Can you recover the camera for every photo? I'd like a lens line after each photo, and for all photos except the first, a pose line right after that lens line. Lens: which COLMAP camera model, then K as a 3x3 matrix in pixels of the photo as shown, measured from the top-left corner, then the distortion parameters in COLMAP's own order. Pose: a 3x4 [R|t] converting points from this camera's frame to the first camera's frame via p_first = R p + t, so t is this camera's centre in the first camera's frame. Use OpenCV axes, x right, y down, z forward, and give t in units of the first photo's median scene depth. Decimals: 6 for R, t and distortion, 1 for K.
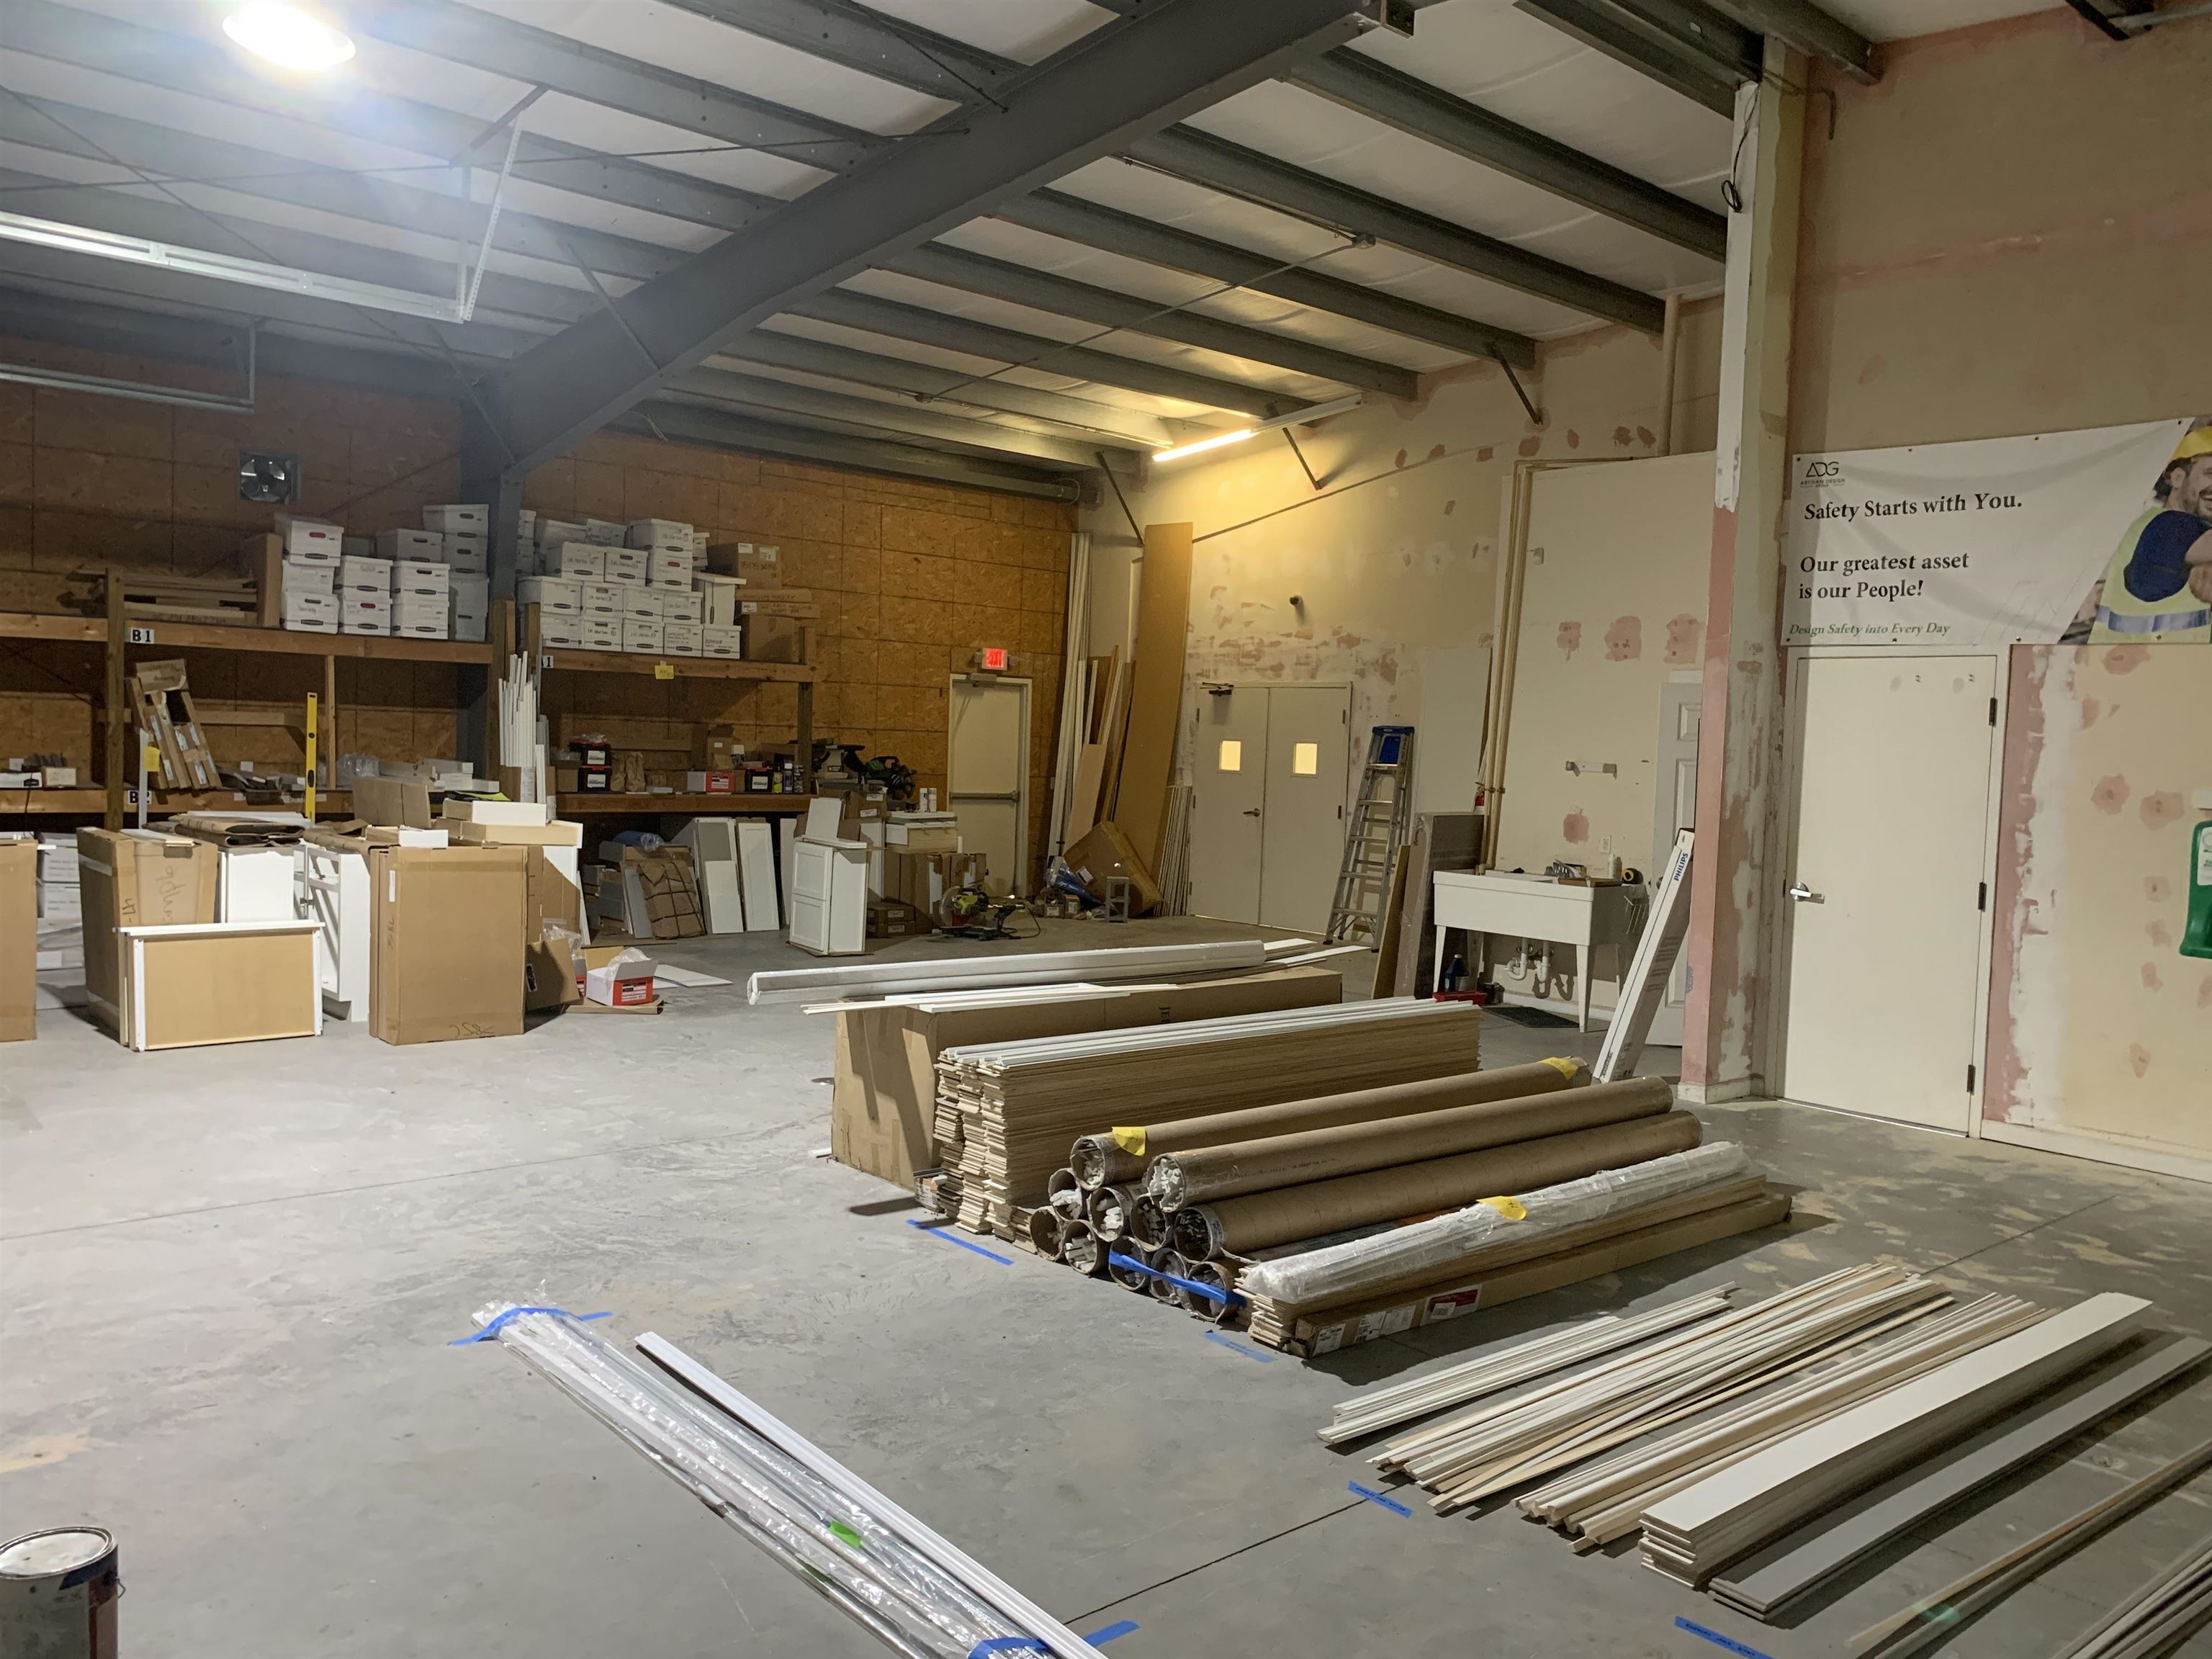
lens RADIAL K [[1699.8, 0, 1115.2], [0, 1699.8, 827.6], [0, 0, 1]] dist [0.020708, -0.005317]
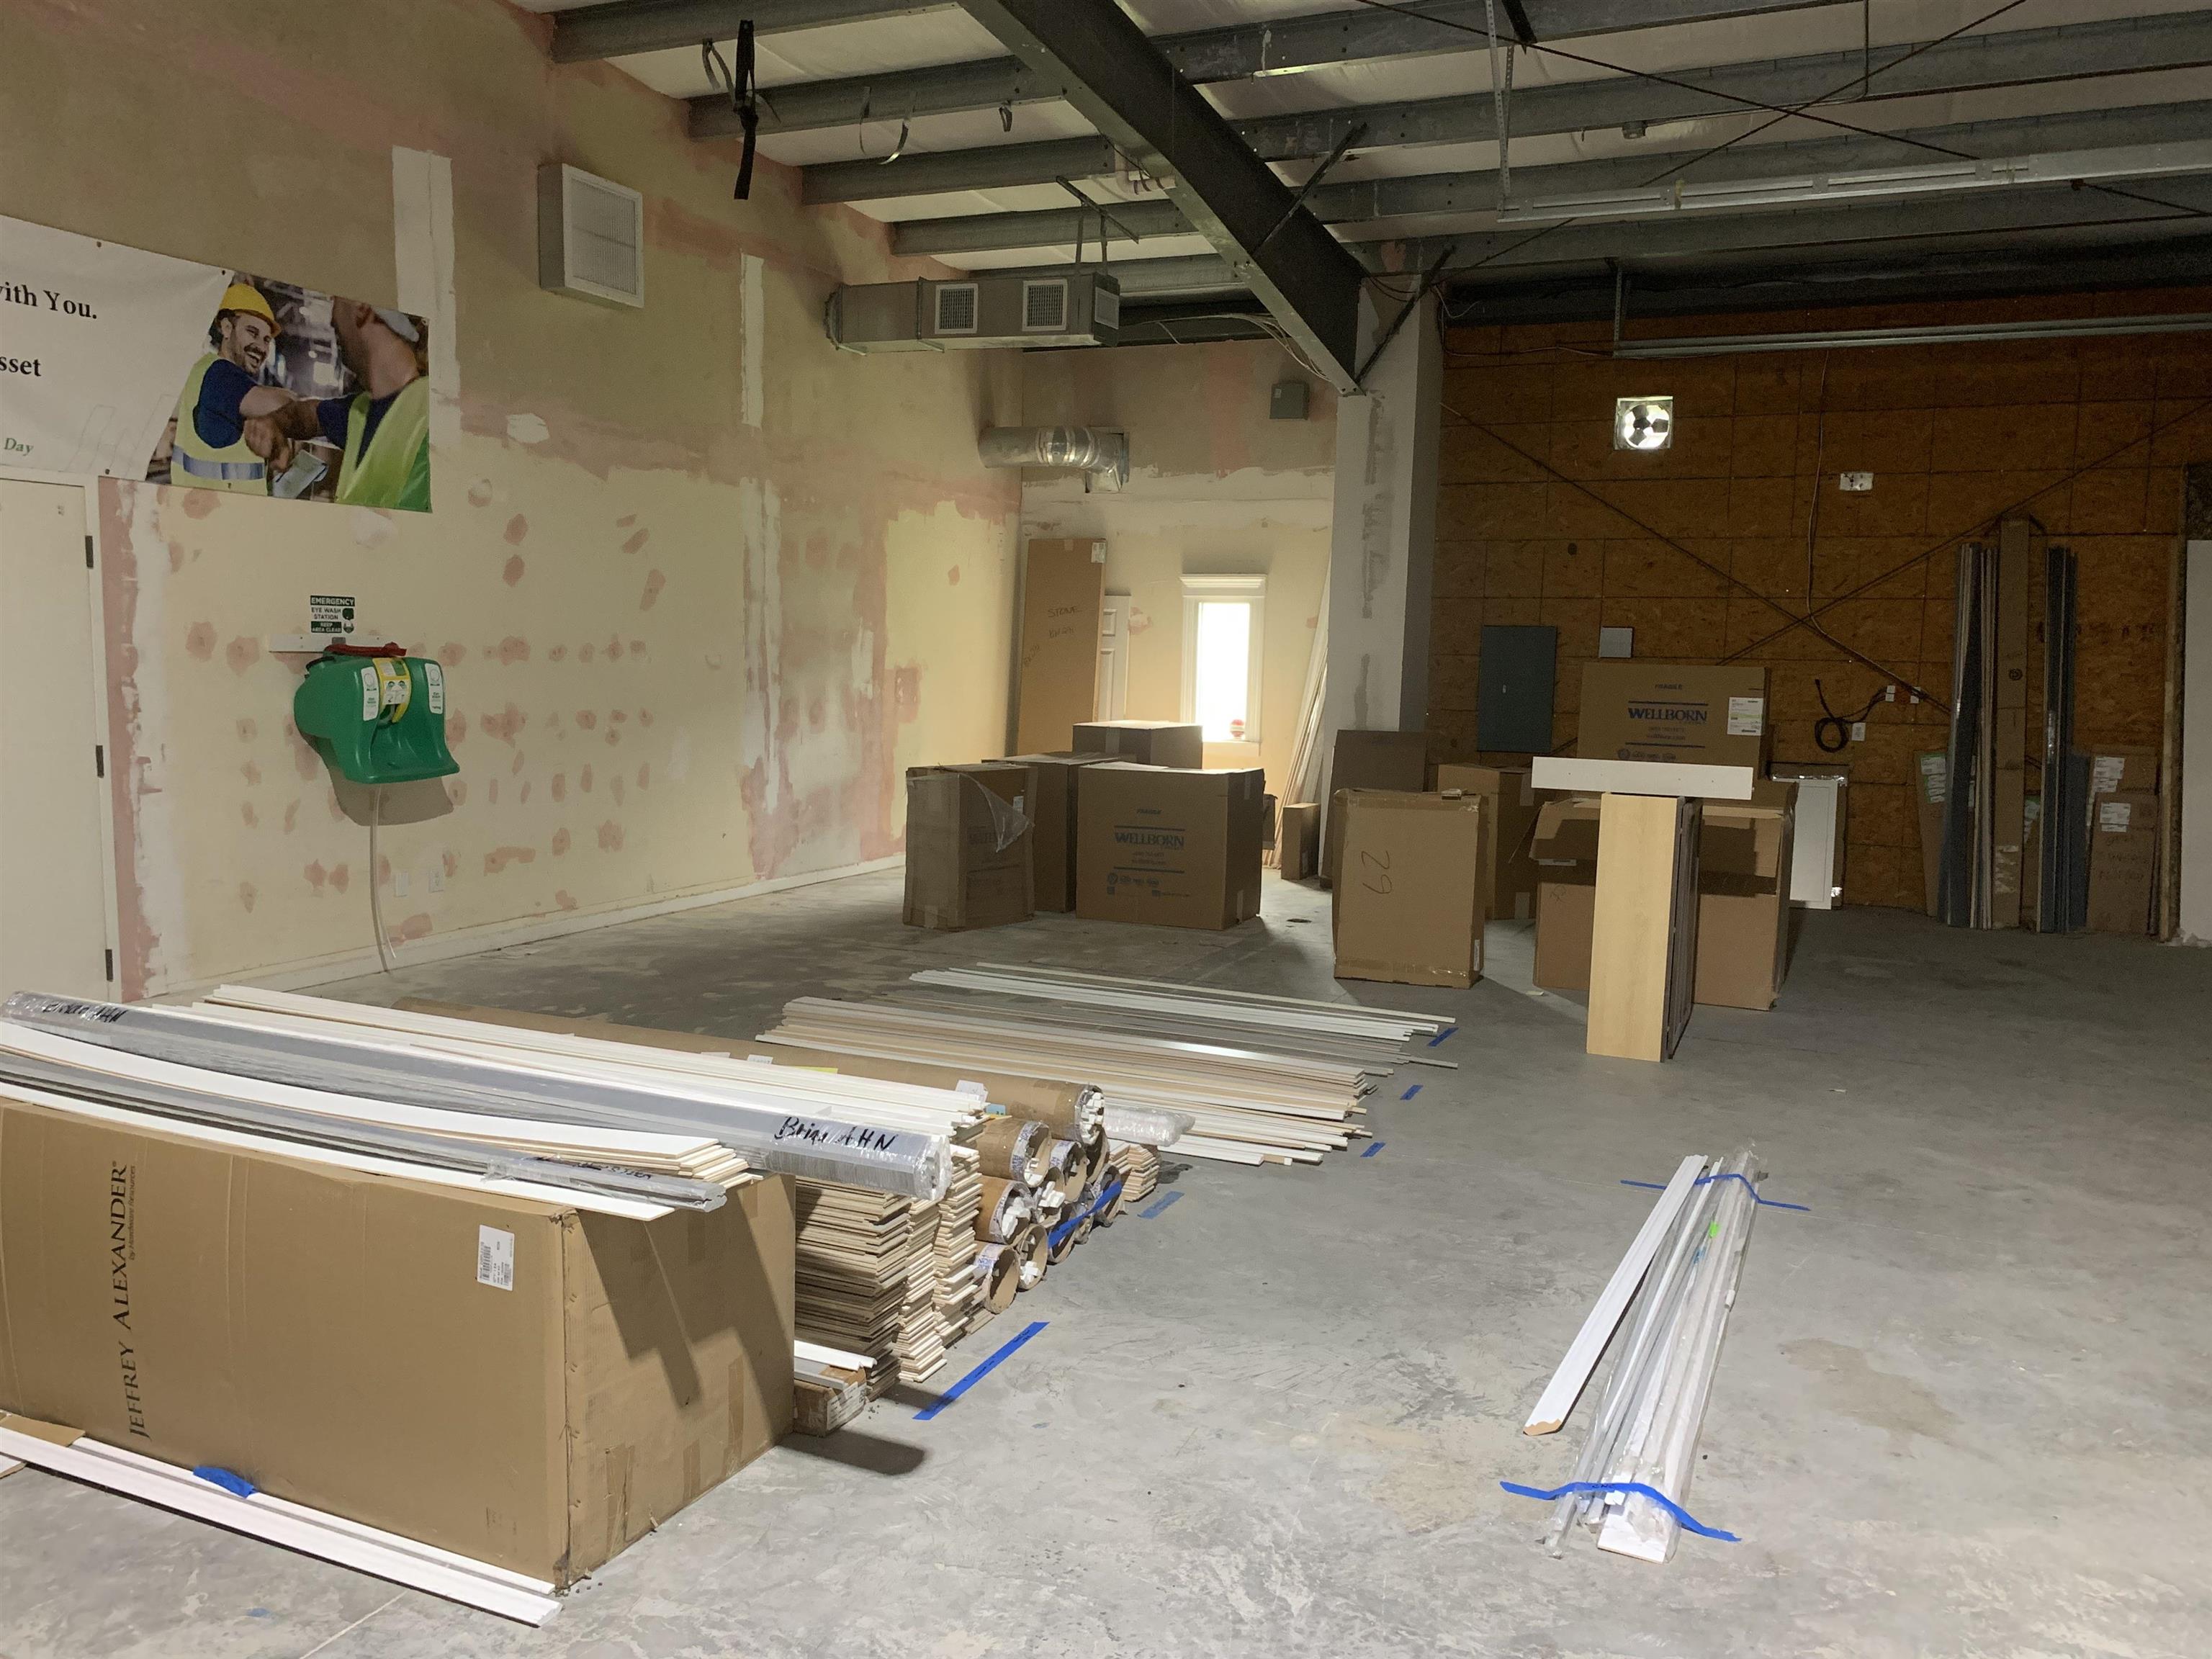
lens RADIAL K [[1699.8, 0, 1115.2], [0, 1699.8, 827.6], [0, 0, 1]] dist [0.020708, -0.005317]
pose [[-0.420320, -0.145495, 0.895635, -0.550596], [0.010508, 0.986214, 0.165141, -0.071470], [-0.907315, 0.078823, -0.412996, 0.944599]]
